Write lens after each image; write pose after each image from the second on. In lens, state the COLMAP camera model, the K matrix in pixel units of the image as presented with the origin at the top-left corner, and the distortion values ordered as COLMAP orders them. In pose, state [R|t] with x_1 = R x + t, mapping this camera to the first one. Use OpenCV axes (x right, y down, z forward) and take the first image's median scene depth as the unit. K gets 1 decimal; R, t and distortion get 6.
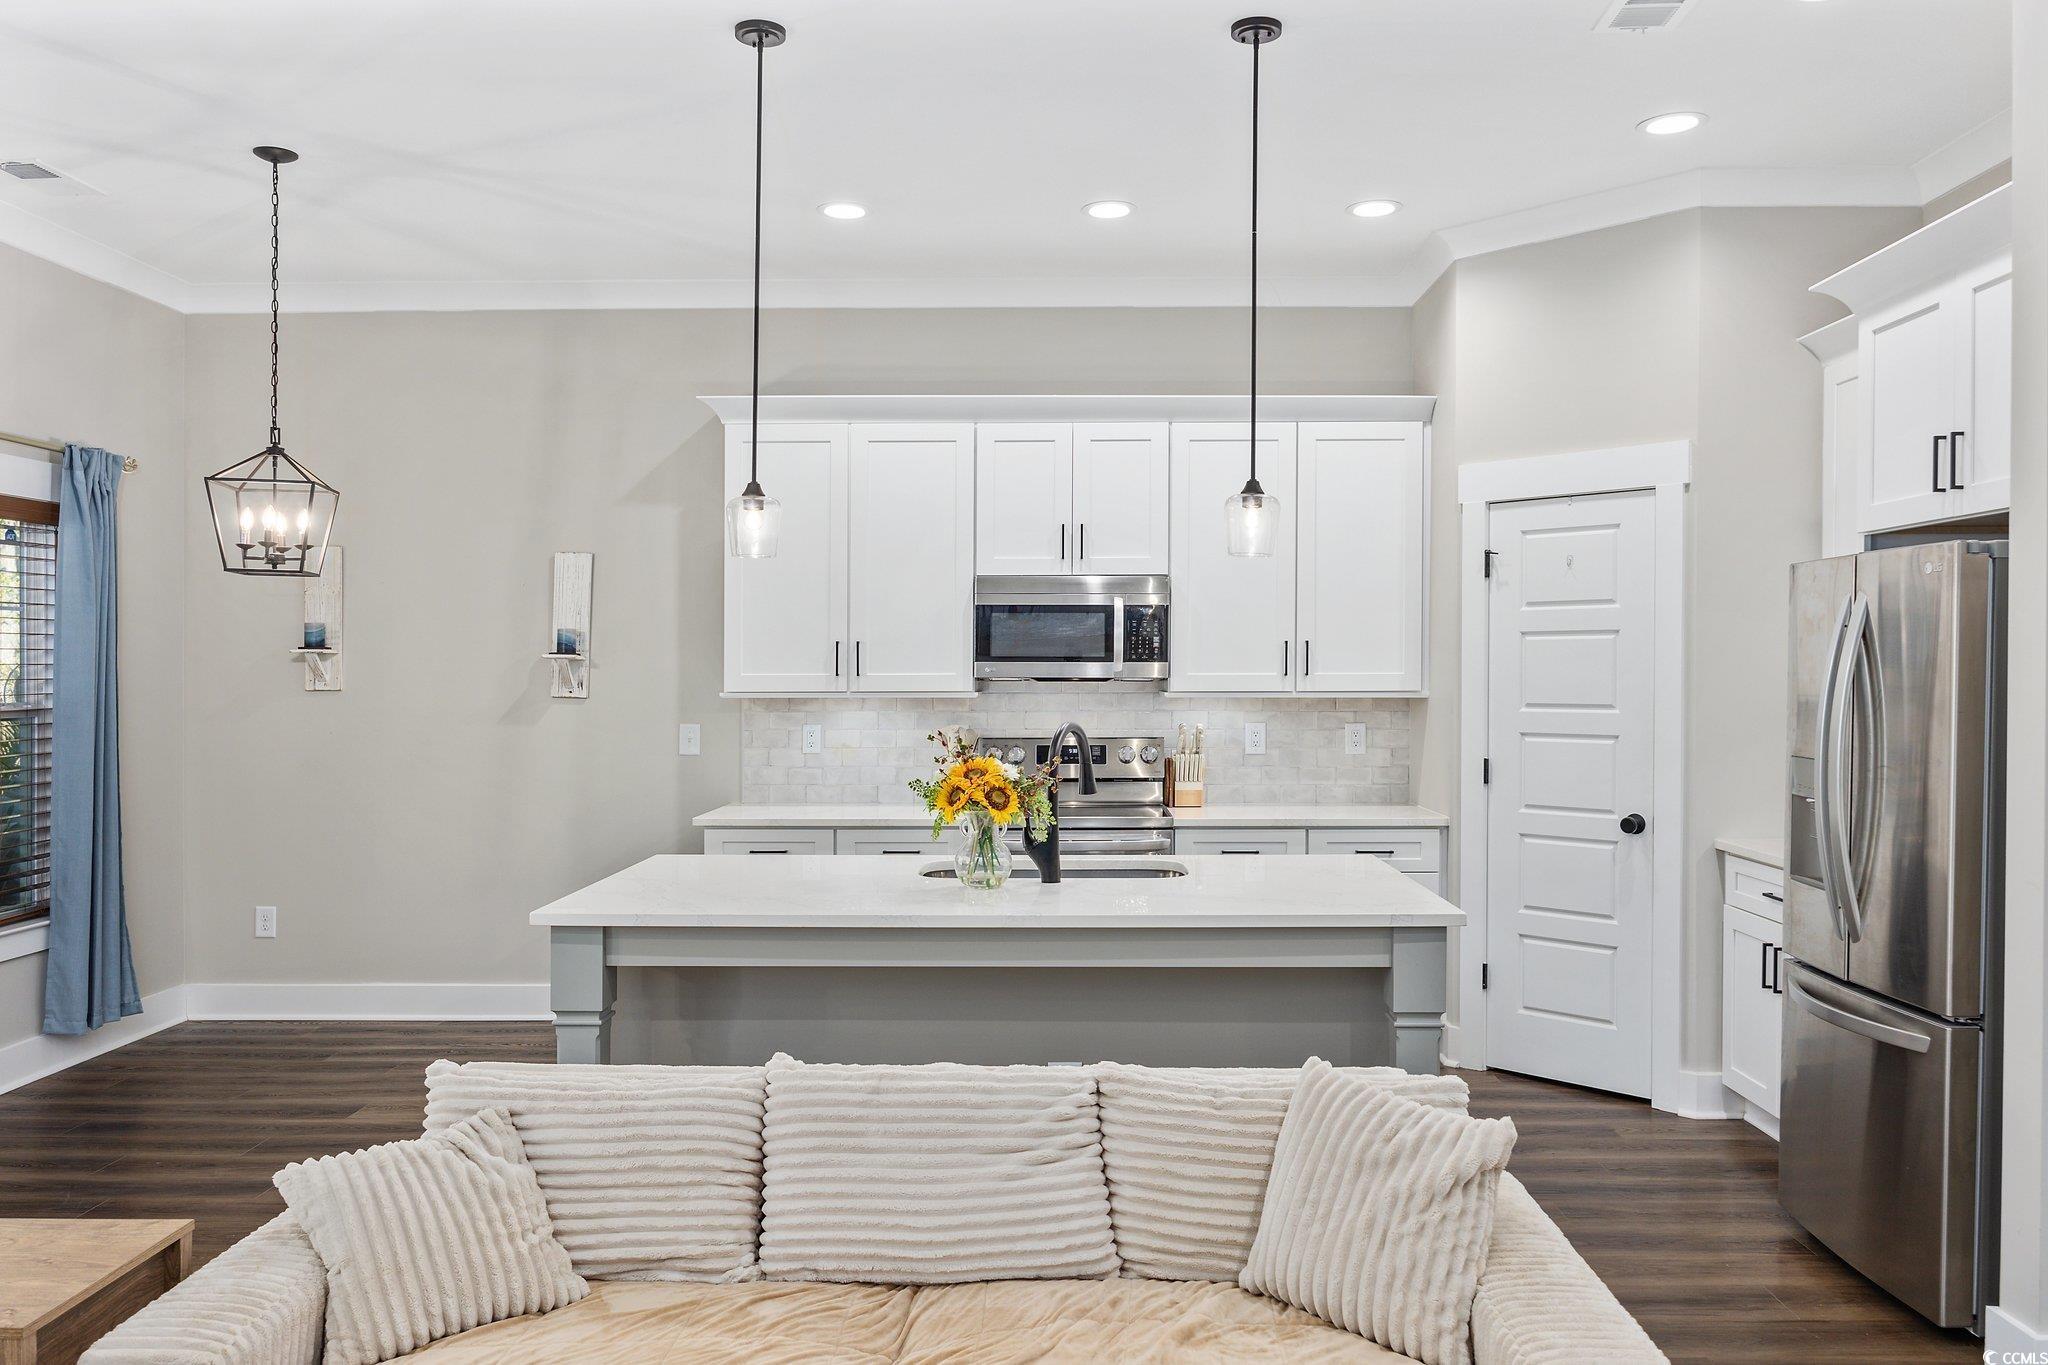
lens RADIAL K [[1520.0, 0, 1027.4], [0, 1520.0, 678.5], [0, 0, 1]] dist [0.003287, 0.002513]
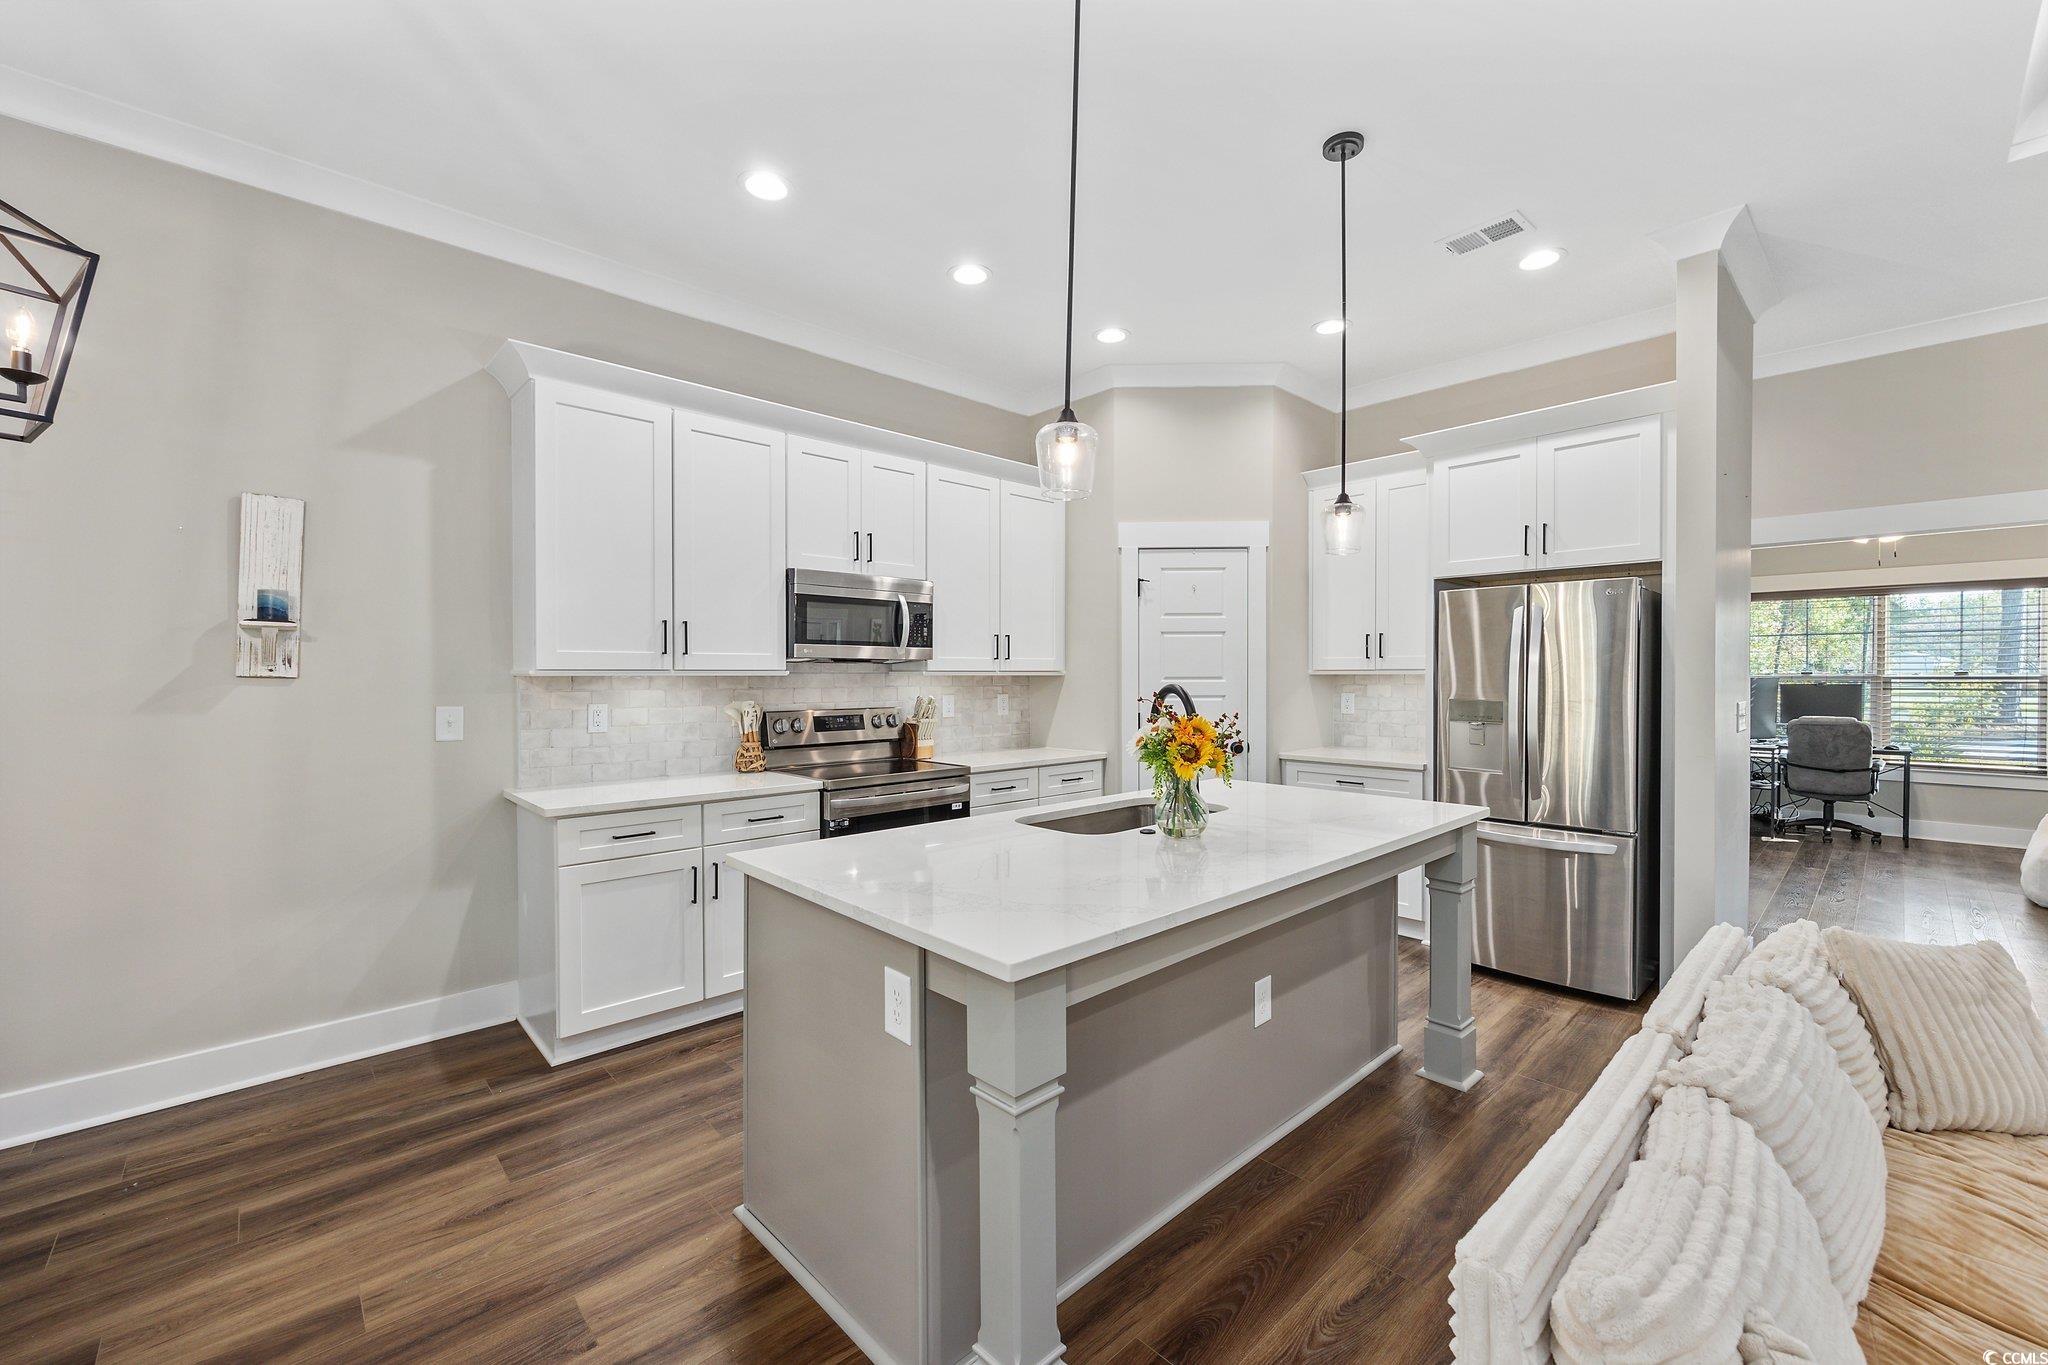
lens RADIAL K [[827.4, 0, 1024.2], [0, 827.4, 686.2], [0, 0, 1]] dist [-0.000567, 0.000724]
pose [[0.713447, -0.008350, 0.700659, -0.339164], [0.005111, 0.999964, 0.006713, 0.017317], [-0.700690, -0.001208, 0.713465, 0.433401]]
